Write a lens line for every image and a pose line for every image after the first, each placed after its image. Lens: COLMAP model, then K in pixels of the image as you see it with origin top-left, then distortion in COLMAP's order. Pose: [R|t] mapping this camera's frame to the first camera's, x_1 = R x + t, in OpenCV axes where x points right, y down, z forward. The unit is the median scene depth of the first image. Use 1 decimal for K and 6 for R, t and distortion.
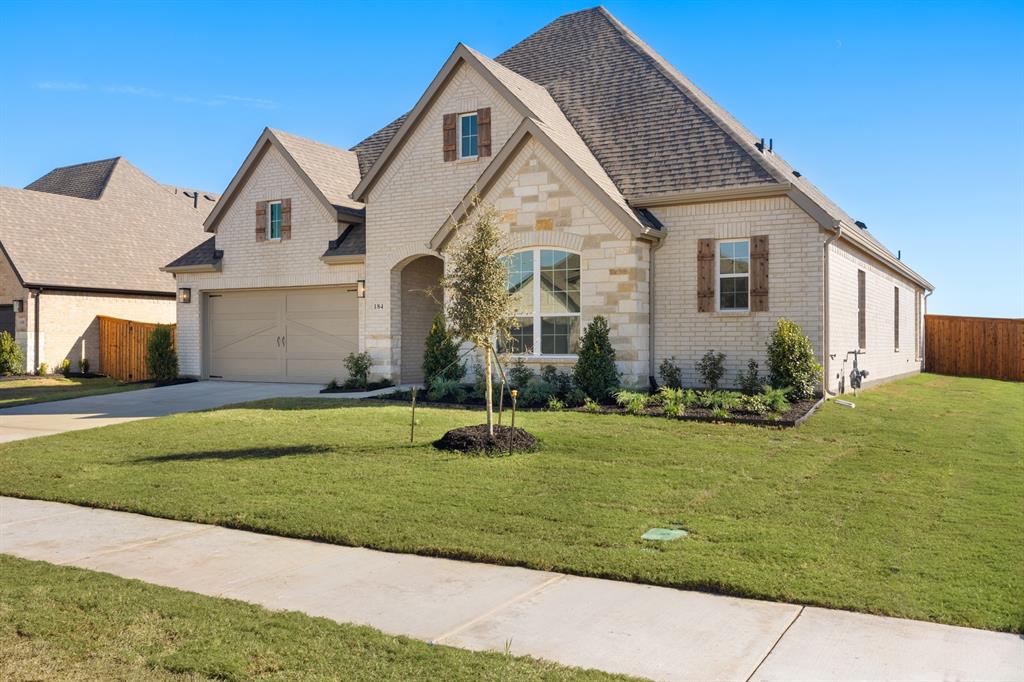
lens RADIAL K [[868.8, 0, 505.3], [0, 868.8, 340.8], [0, 0, 1]] dist [0.001028, -0.000193]
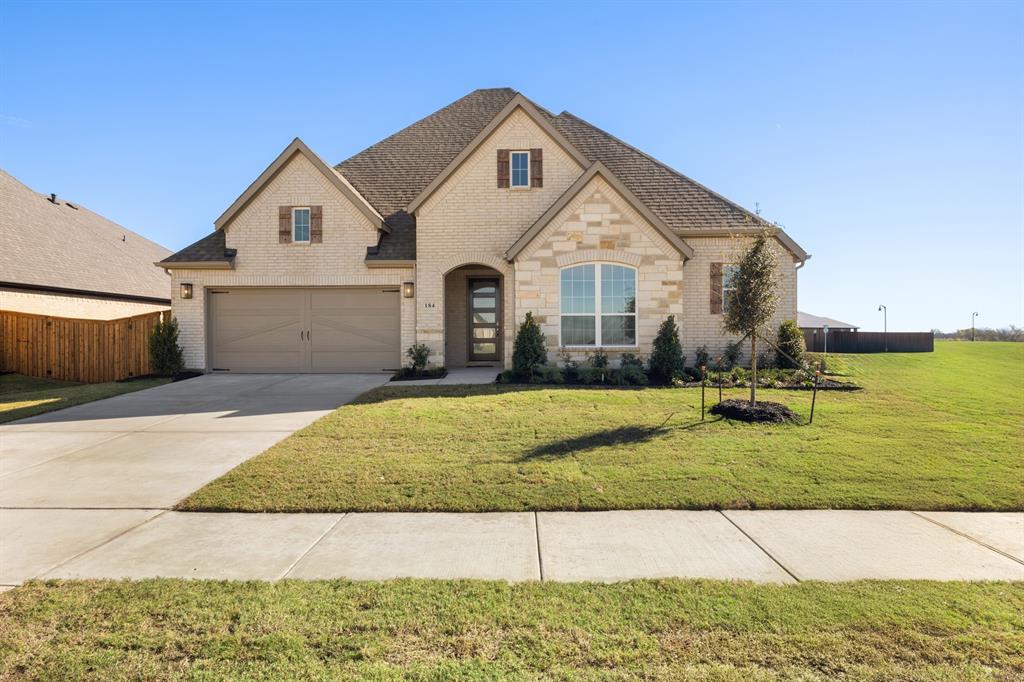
lens RADIAL K [[594.9, 0, 514.2], [0, 594.9, 342.7], [0, 0, 1]] dist [-0.004511, -0.001176]
pose [[0.881054, -0.005916, 0.472978, -0.445988], [0.002138, 0.999961, 0.008526, 0.004234], [-0.473010, -0.006501, 0.881033, 0.251753]]
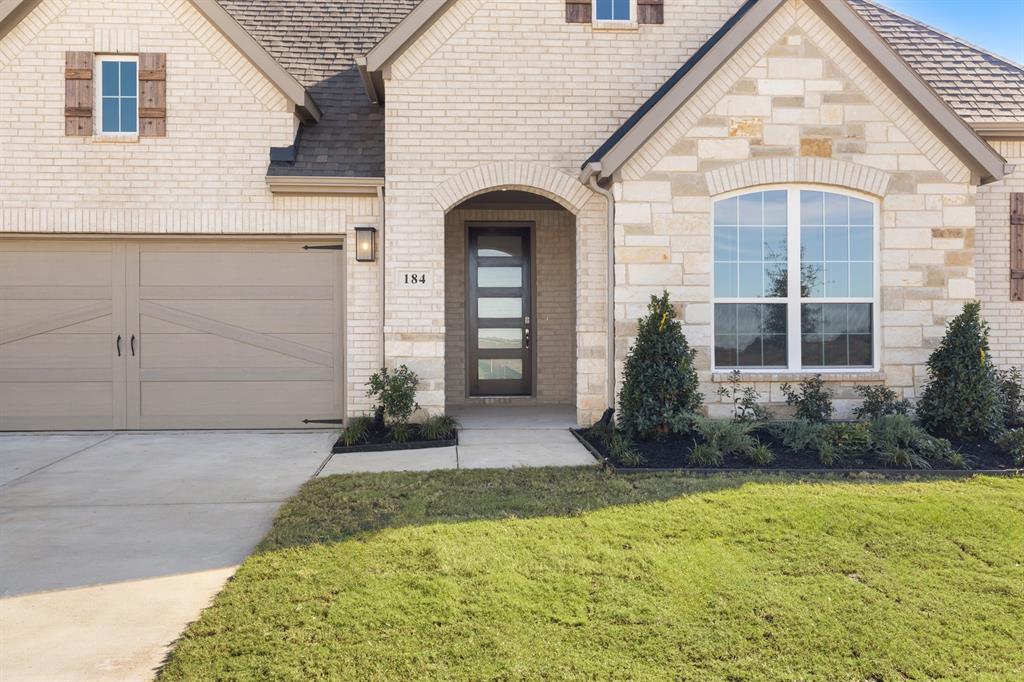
lens RADIAL K [[868.8, 0, 514.9], [0, 868.8, 337.8], [0, 0, 1]] dist [0.001028, -0.000193]
pose [[0.832718, -0.001392, 0.553695, -0.405636], [0.001820, 0.999998, -0.000224, -0.003949], [-0.553694, 0.001194, 0.832719, 0.554982]]
